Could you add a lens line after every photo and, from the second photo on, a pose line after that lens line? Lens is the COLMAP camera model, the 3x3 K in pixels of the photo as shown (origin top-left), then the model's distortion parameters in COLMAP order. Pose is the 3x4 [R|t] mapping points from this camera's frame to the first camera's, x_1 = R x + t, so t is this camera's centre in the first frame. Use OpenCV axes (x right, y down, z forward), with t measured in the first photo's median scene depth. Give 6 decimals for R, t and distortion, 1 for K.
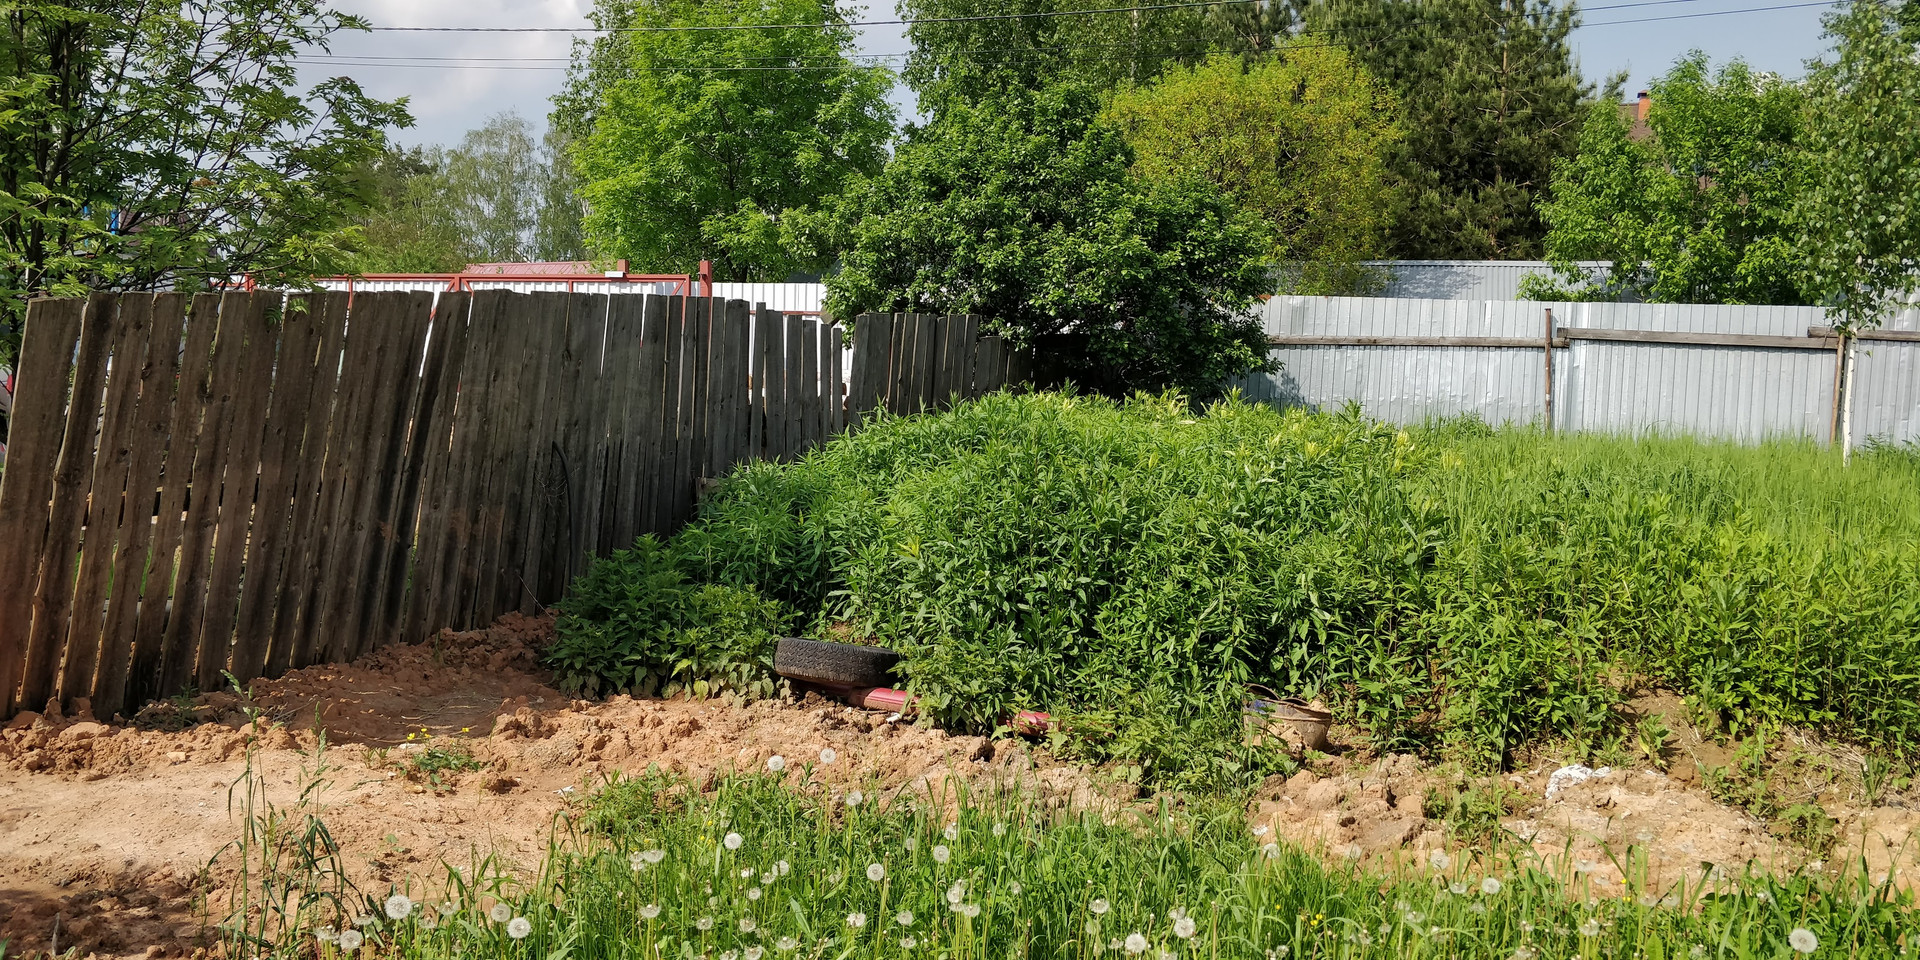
lens RADIAL K [[1537.6, 0, 980.9], [0, 1537.6, 497.2], [0, 0, 1]] dist [0.090331, -0.153284]
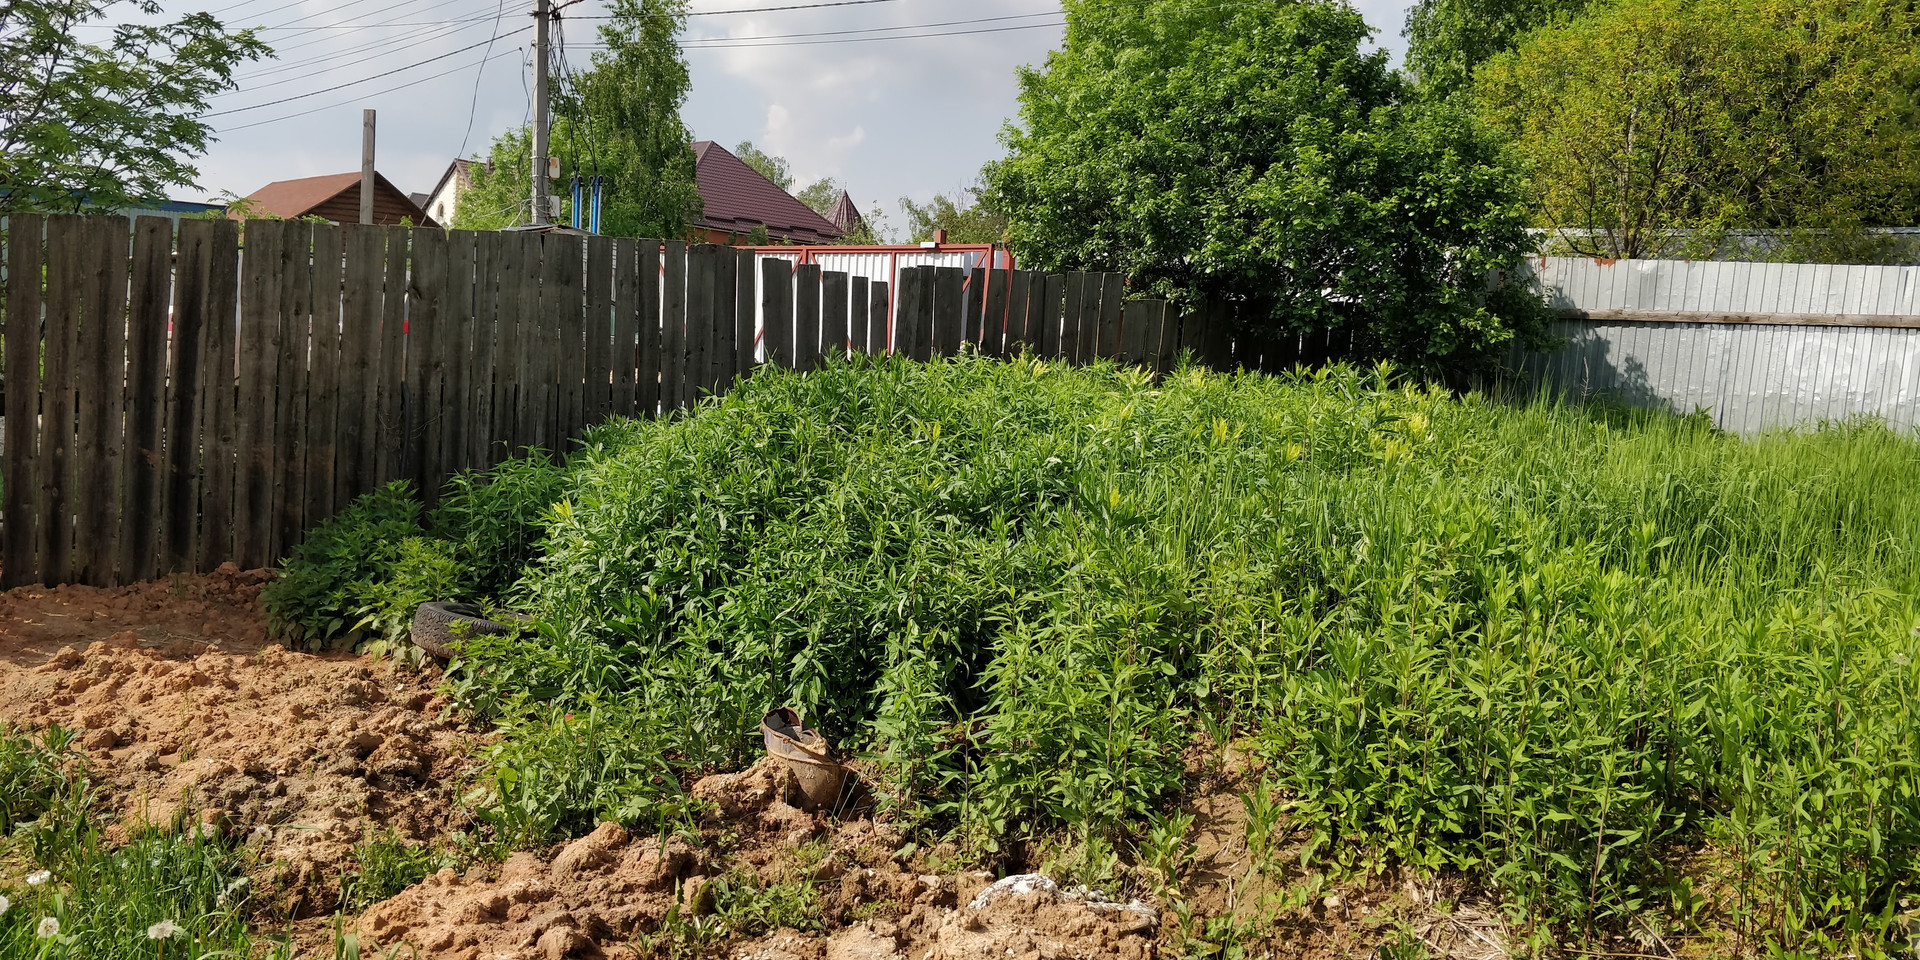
lens RADIAL K [[1537.6, 0, 958.0], [0, 1537.6, 508.1], [0, 0, 1]] dist [0.090331, -0.153284]
pose [[0.908256, 0.065089, -0.413321, 0.280647], [-0.061167, 0.997869, 0.022730, -0.000689], [0.413920, 0.004637, 0.910302, 0.167913]]
